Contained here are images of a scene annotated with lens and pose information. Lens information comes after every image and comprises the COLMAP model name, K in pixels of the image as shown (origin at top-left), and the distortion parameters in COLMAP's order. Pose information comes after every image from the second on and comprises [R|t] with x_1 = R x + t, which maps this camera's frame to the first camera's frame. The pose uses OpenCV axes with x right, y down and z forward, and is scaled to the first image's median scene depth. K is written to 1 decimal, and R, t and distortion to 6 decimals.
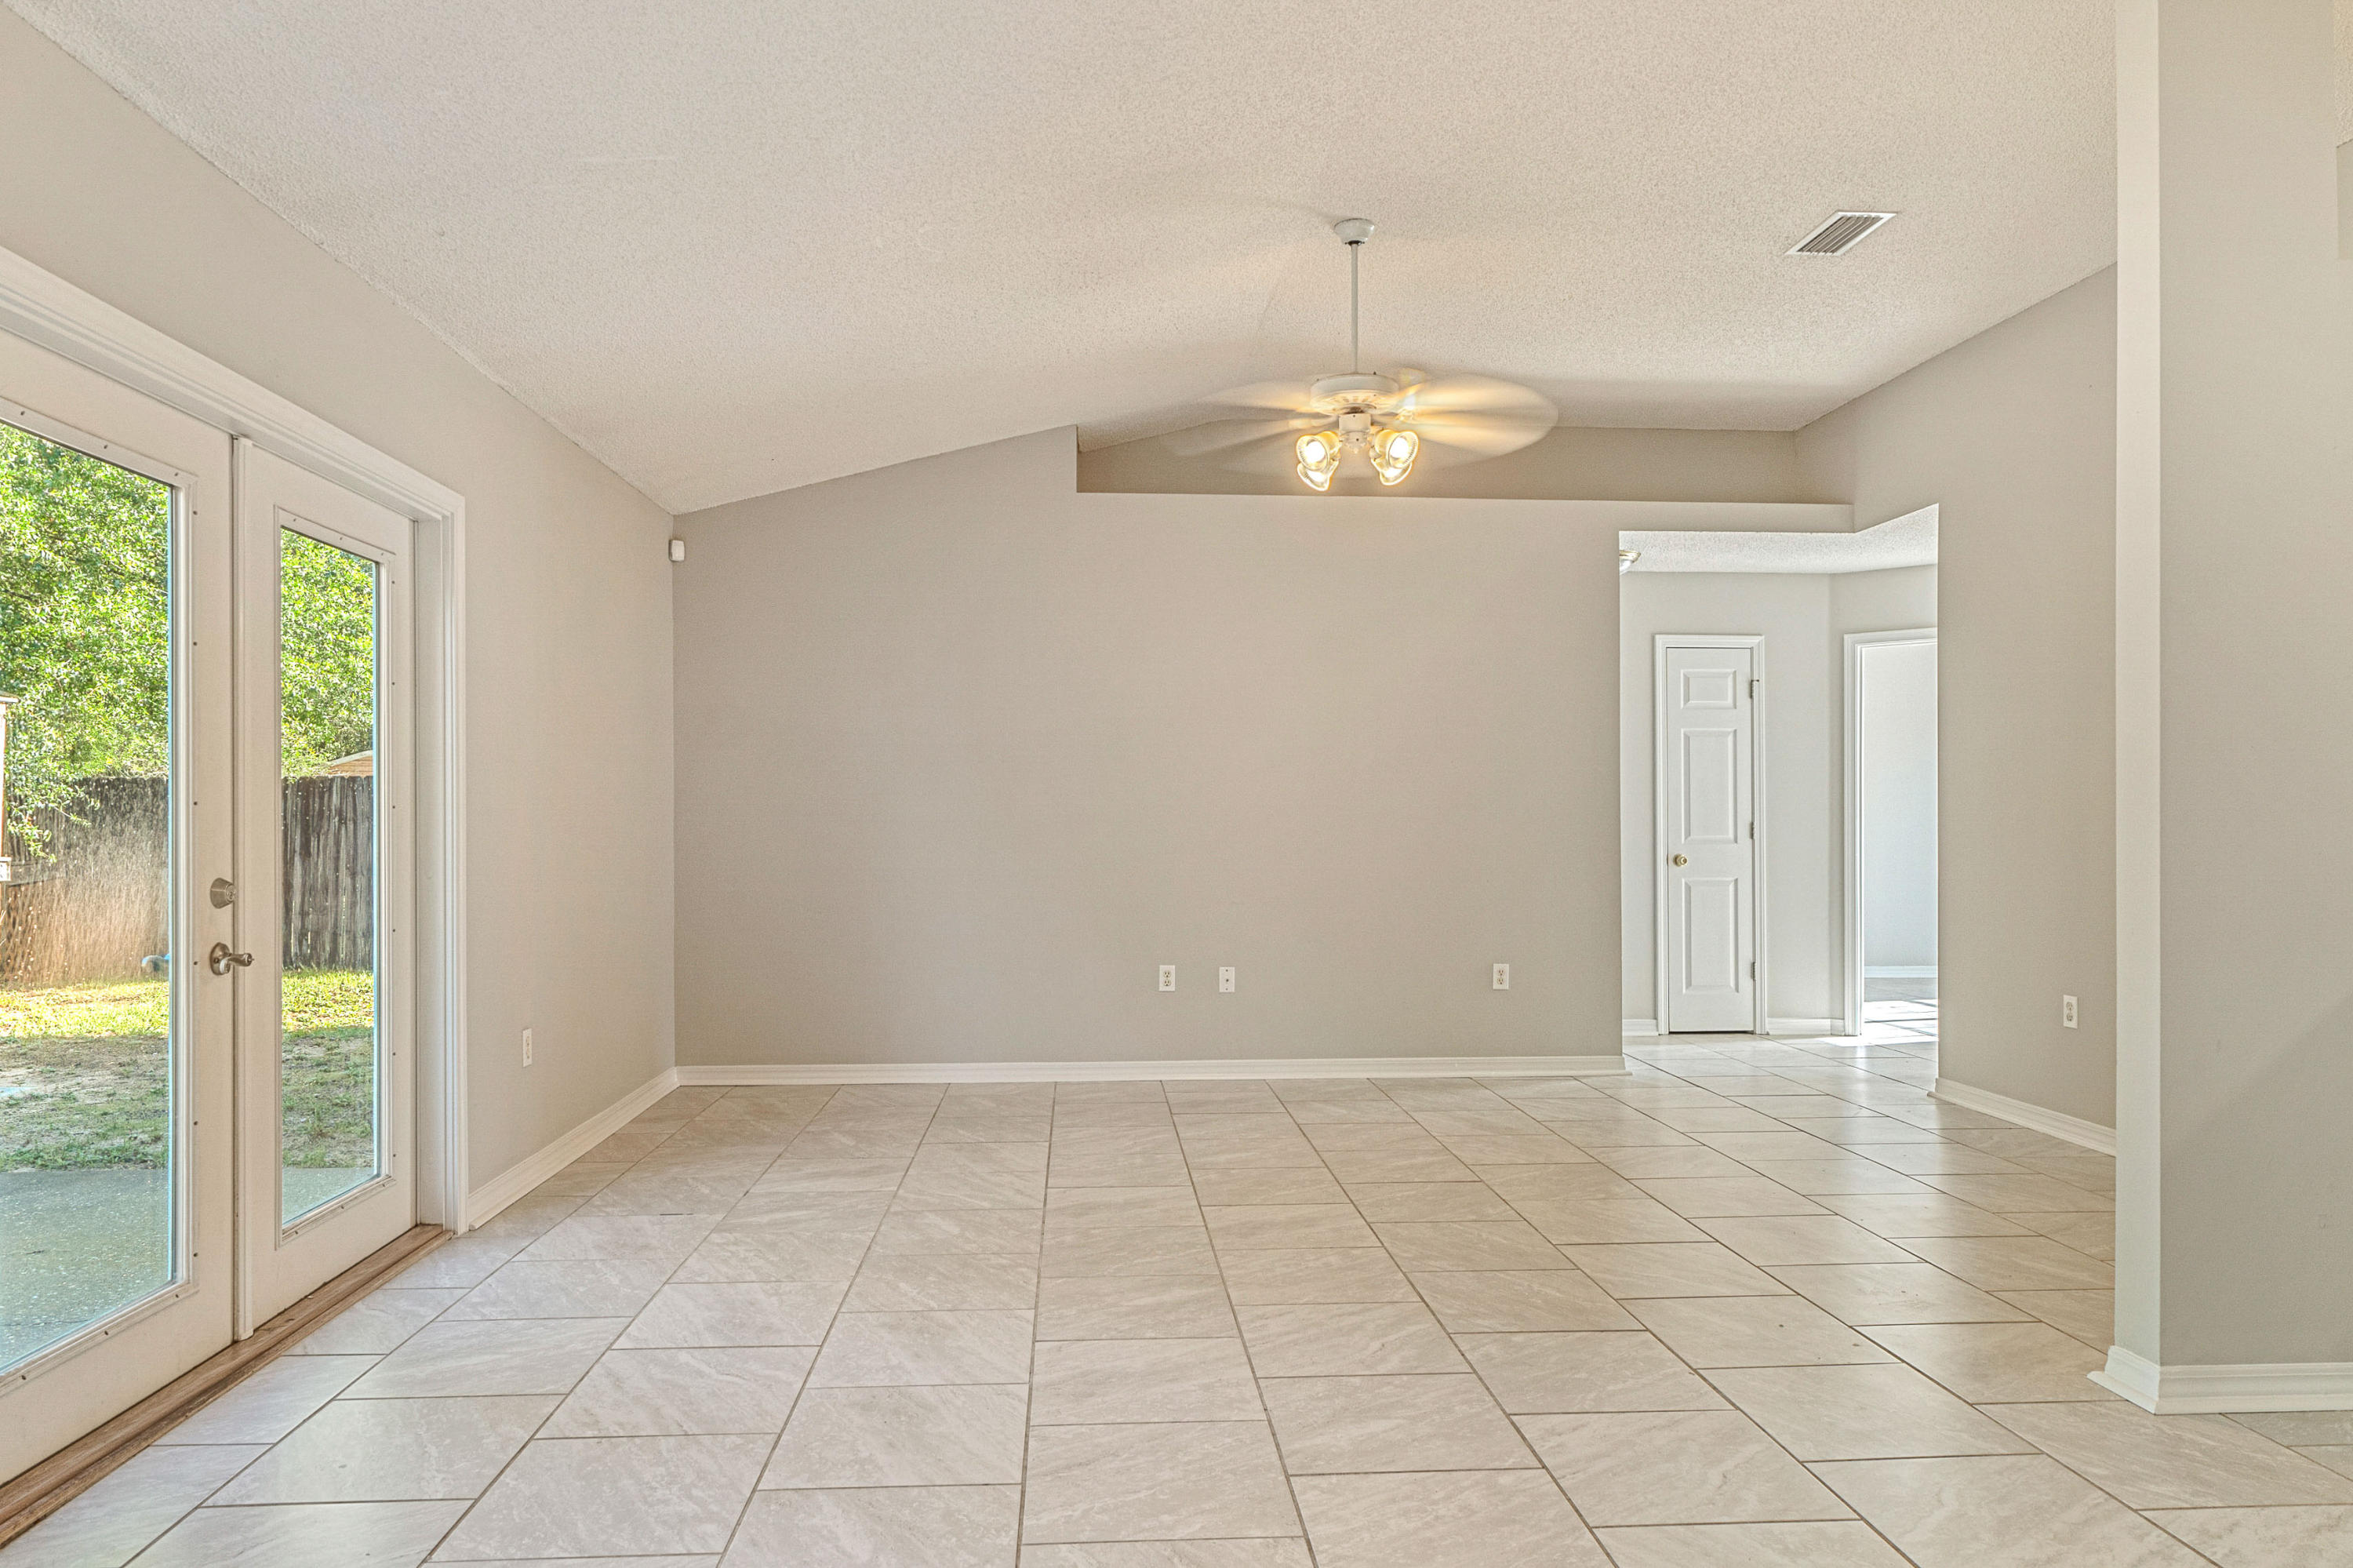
lens RADIAL K [[1504.6, 0, 1166.6], [0, 1504.6, 812.6], [0, 0, 1]] dist [-0.003325, 0.002397]
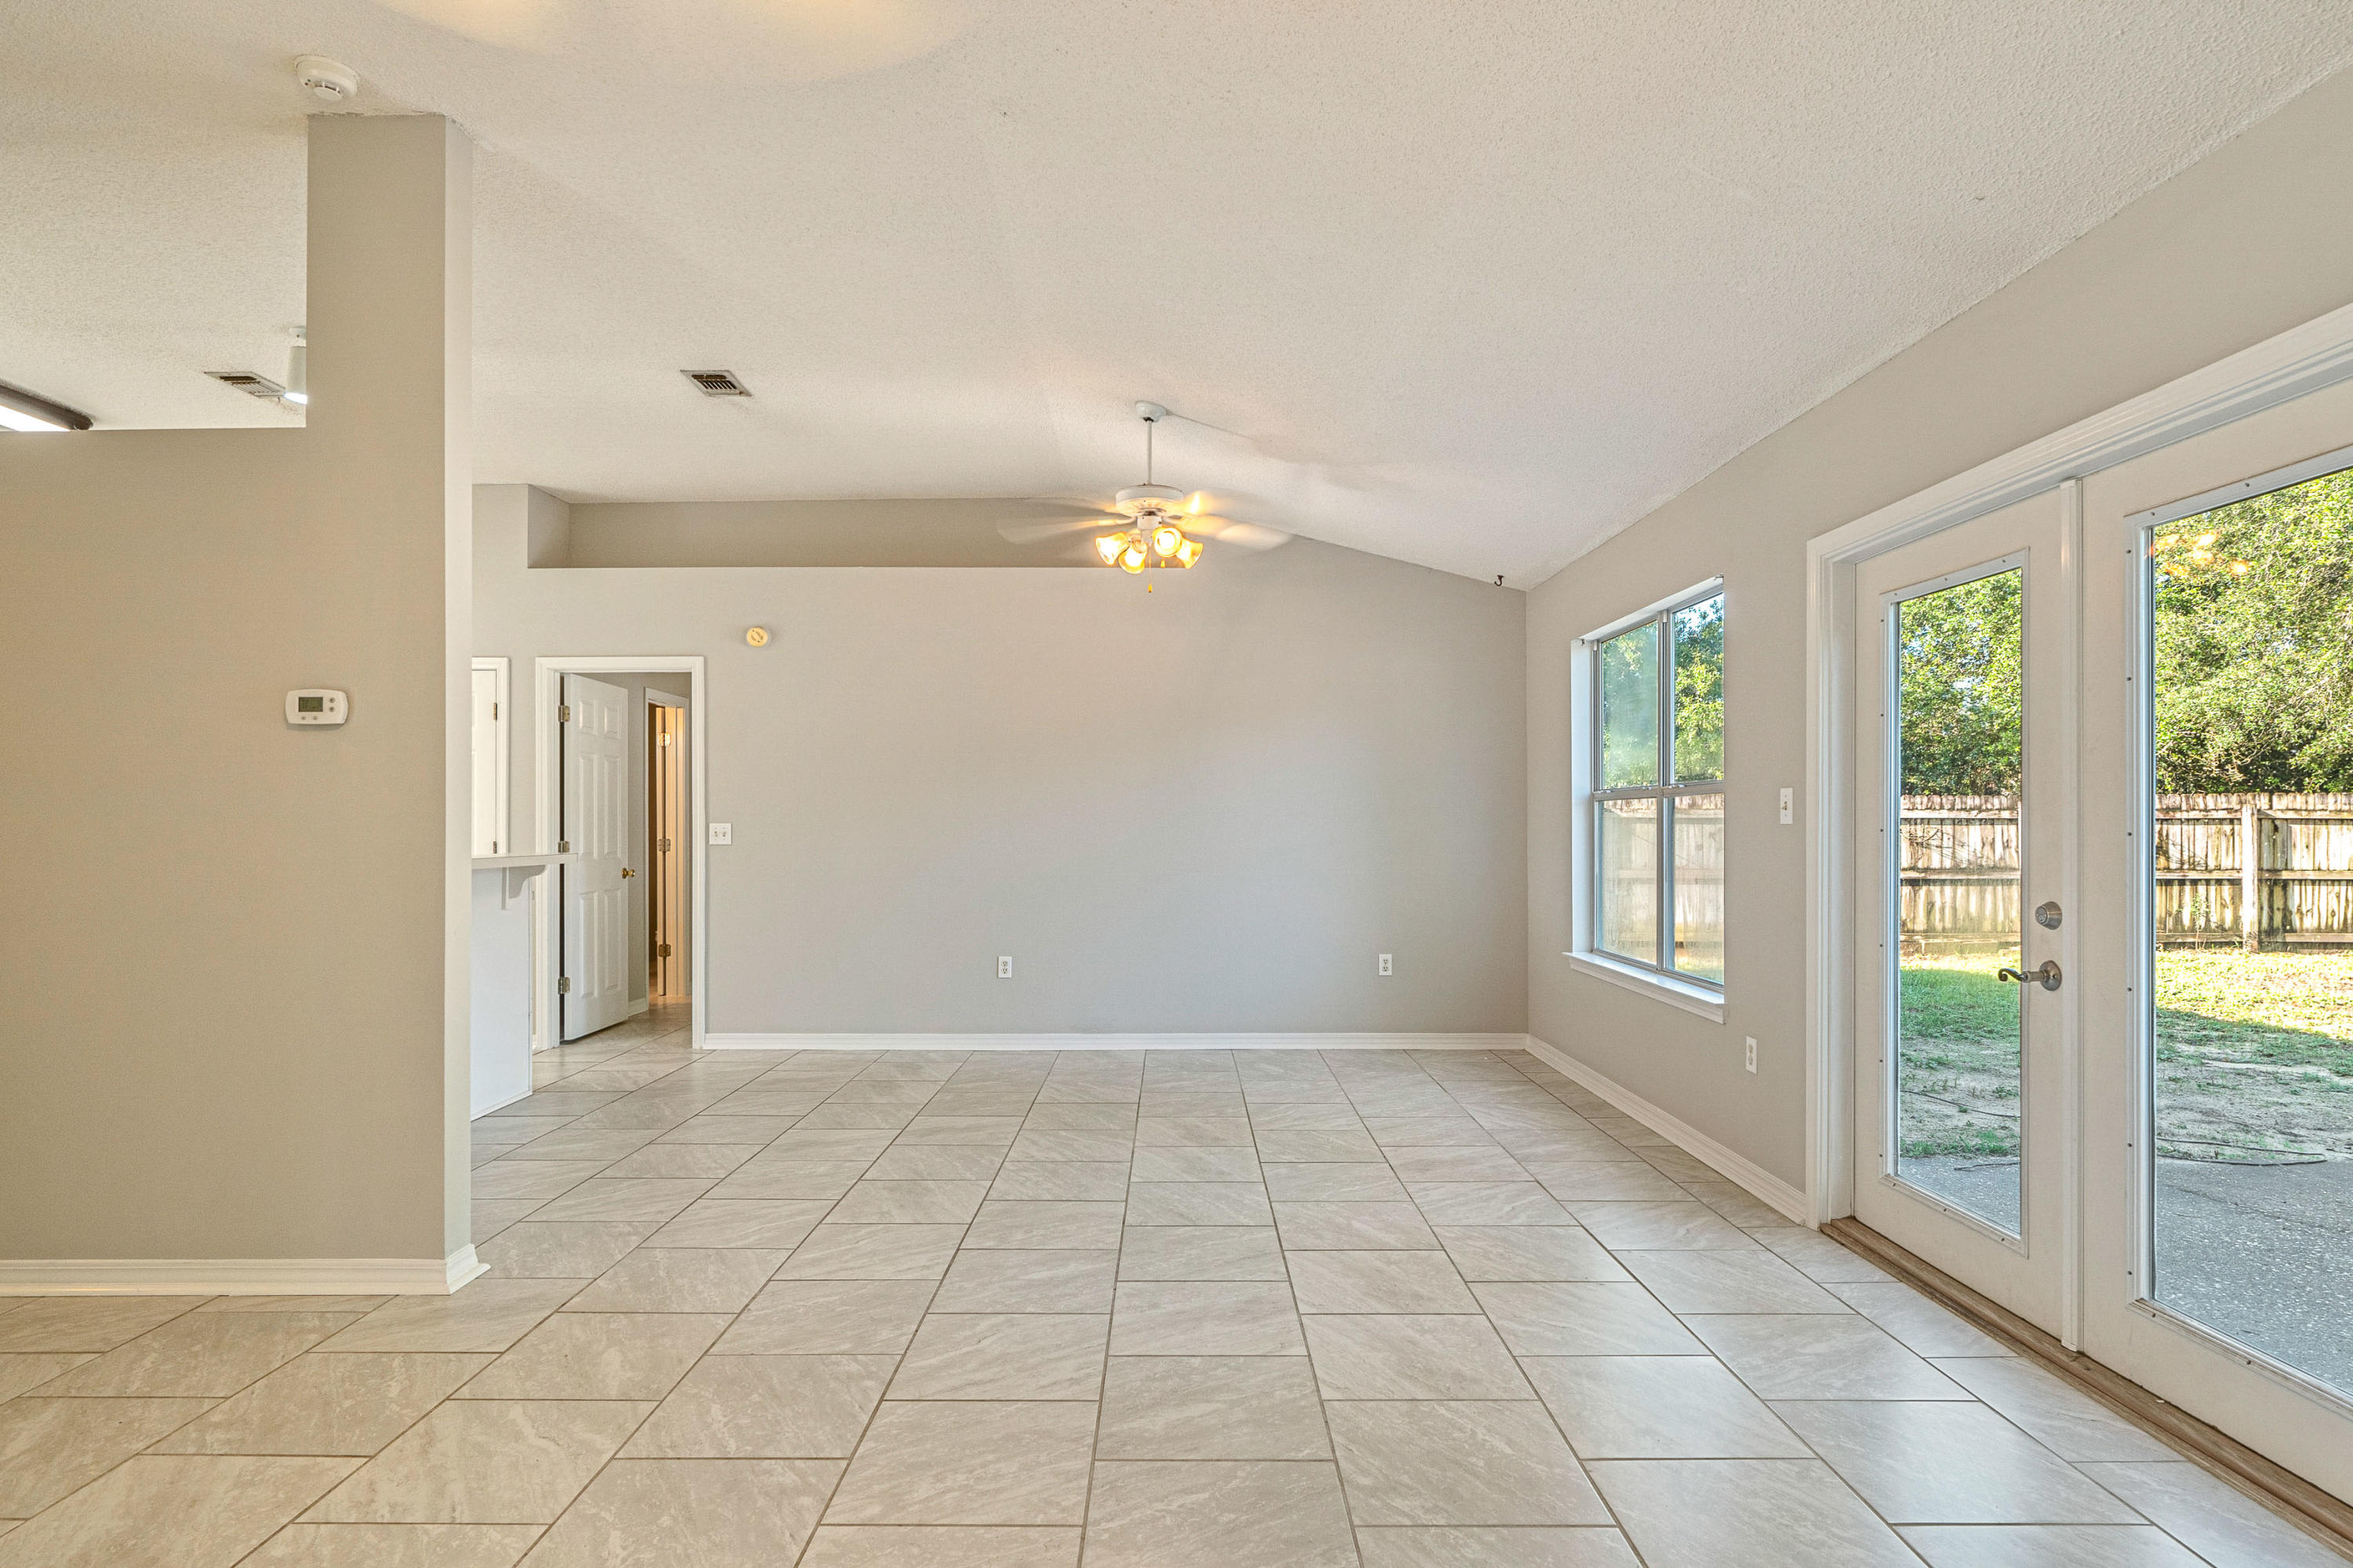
lens RADIAL K [[1233.4, 0, 1167.5], [0, 1233.4, 813.5], [0, 0, 1]] dist [-0.003850, -0.001249]
pose [[-0.997686, 0.002663, 0.067940, -0.044105], [0.001815, 0.999920, -0.012541, -0.008651], [-0.067968, -0.012389, -0.997611, 1.650597]]
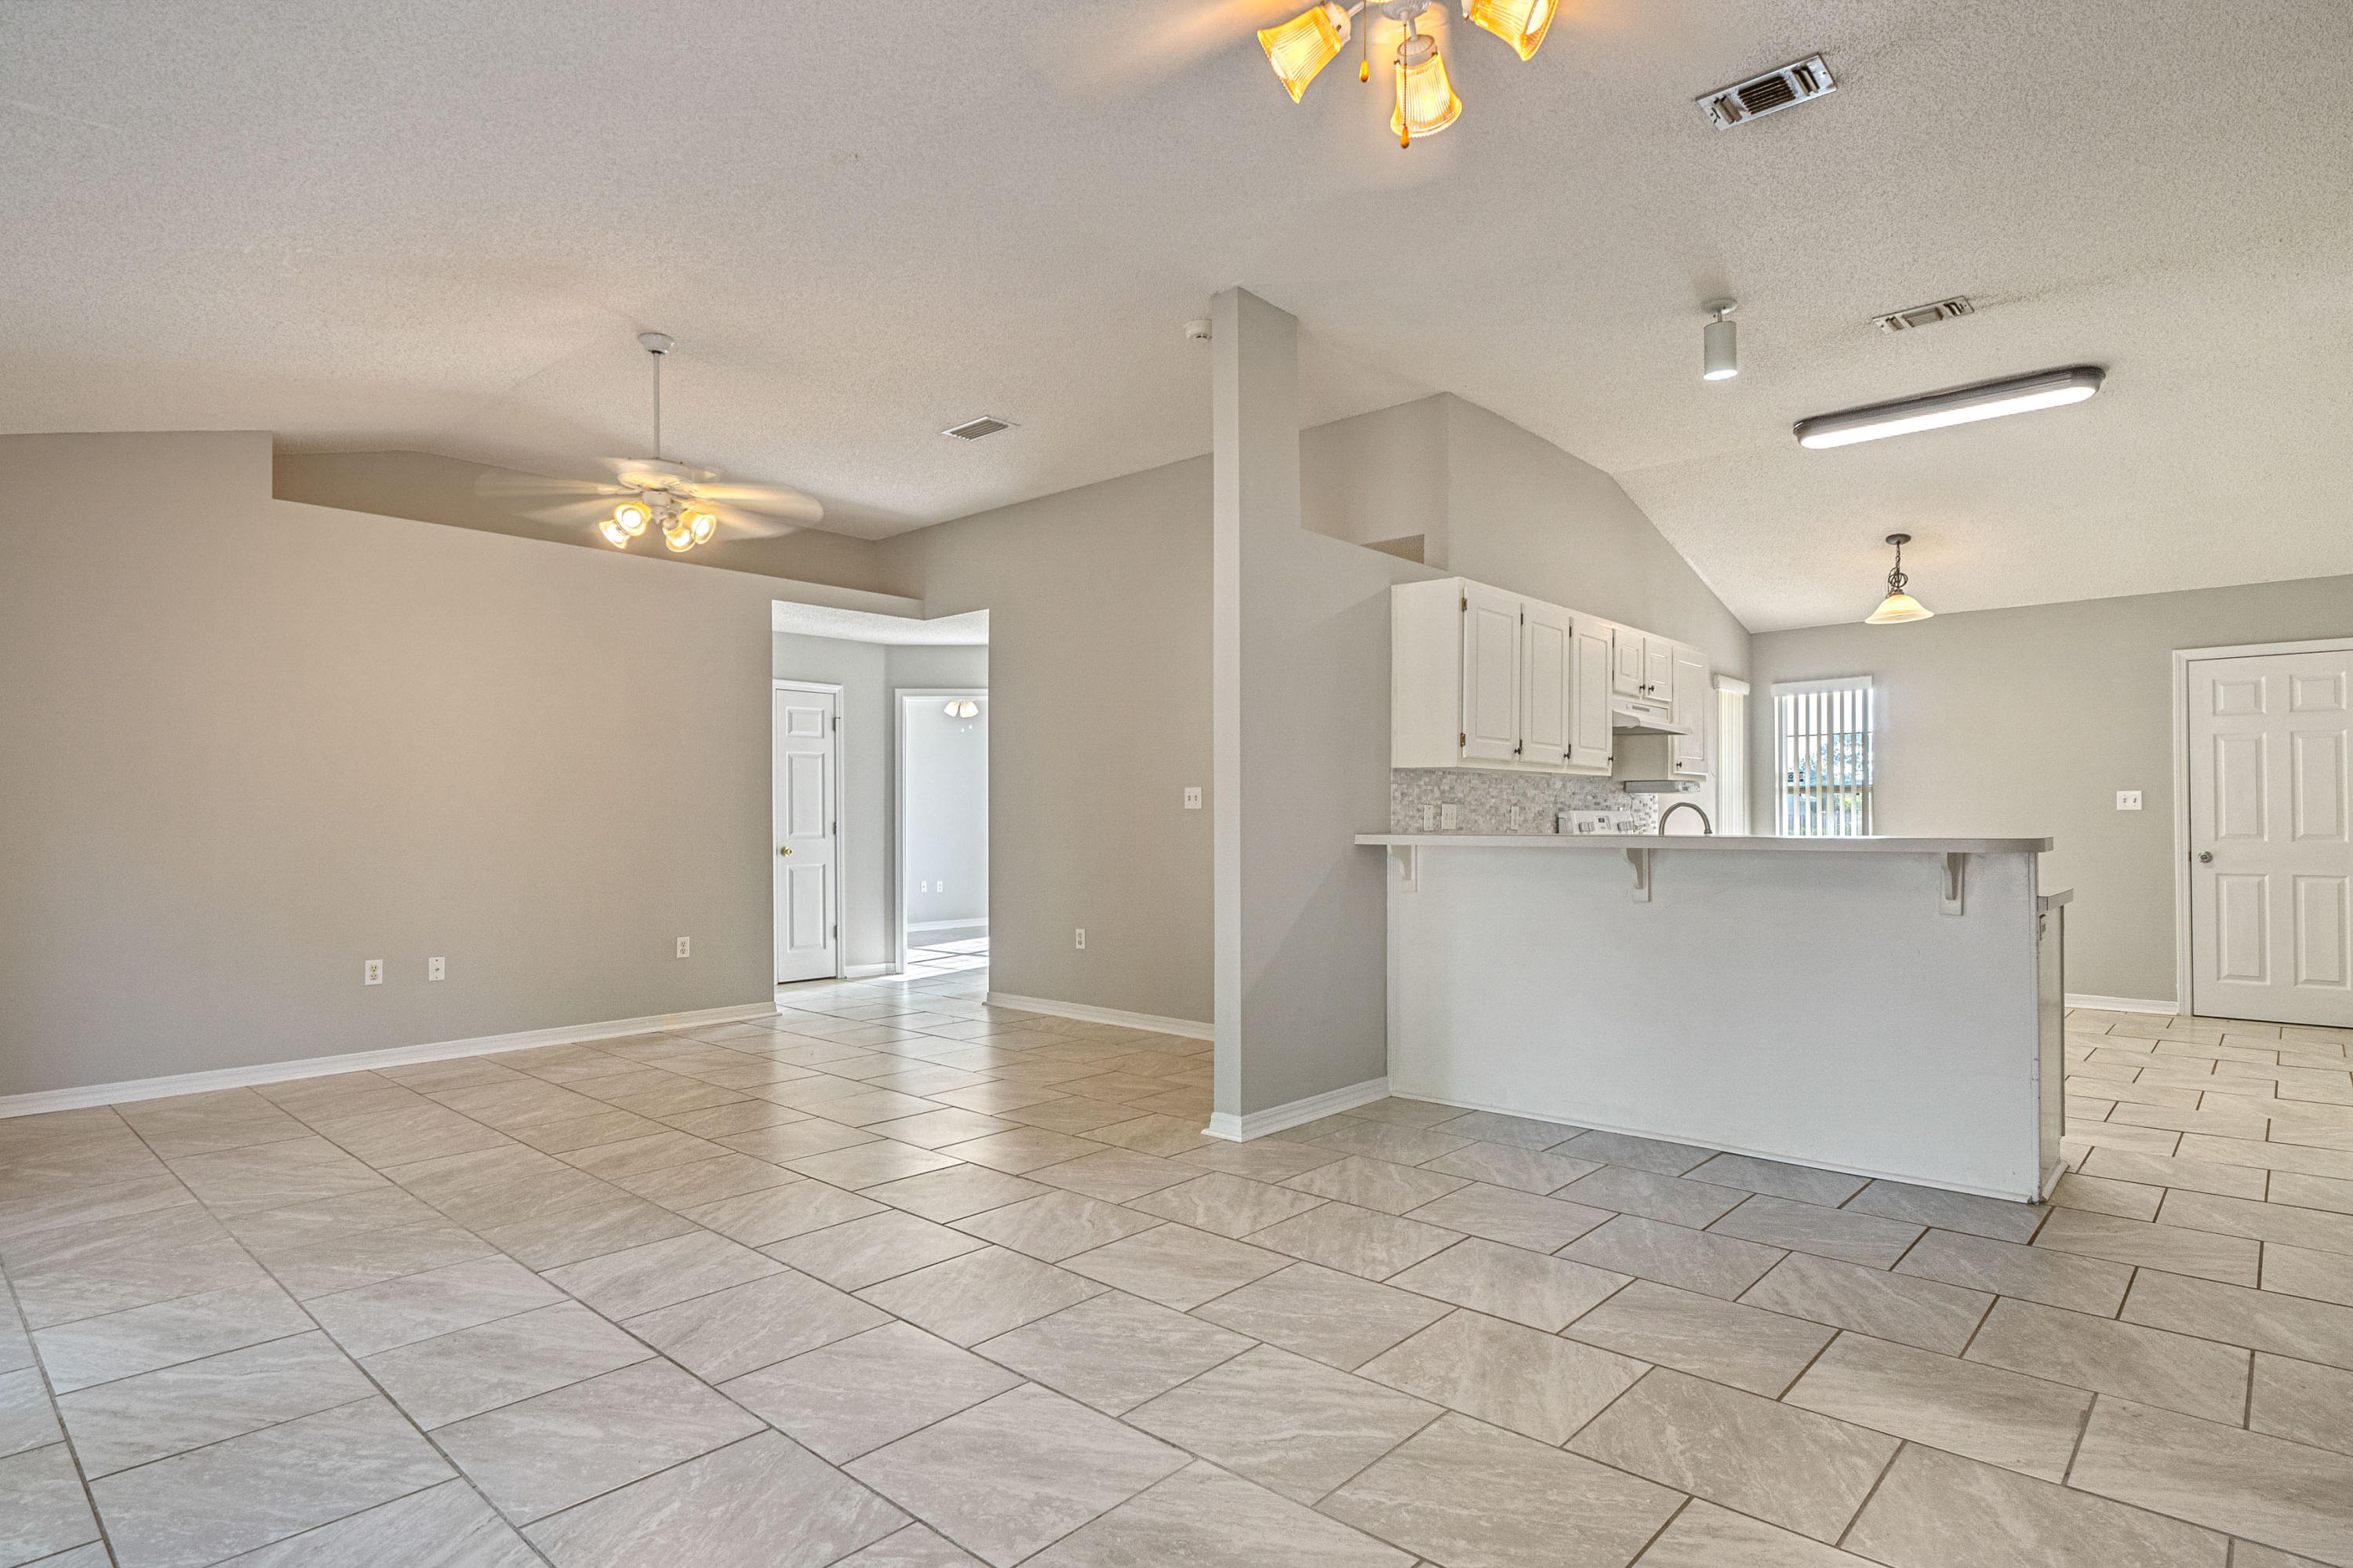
lens RADIAL K [[1233.8, 0, 1168.2], [0, 1233.8, 804.1], [0, 0, 1]] dist [-0.002082, -0.002086]
pose [[0.721092, 0.005224, 0.692820, -0.352257], [0.001181, 0.999961, -0.008769, 0.000143], [-0.692838, 0.007141, 0.721057, -0.019791]]
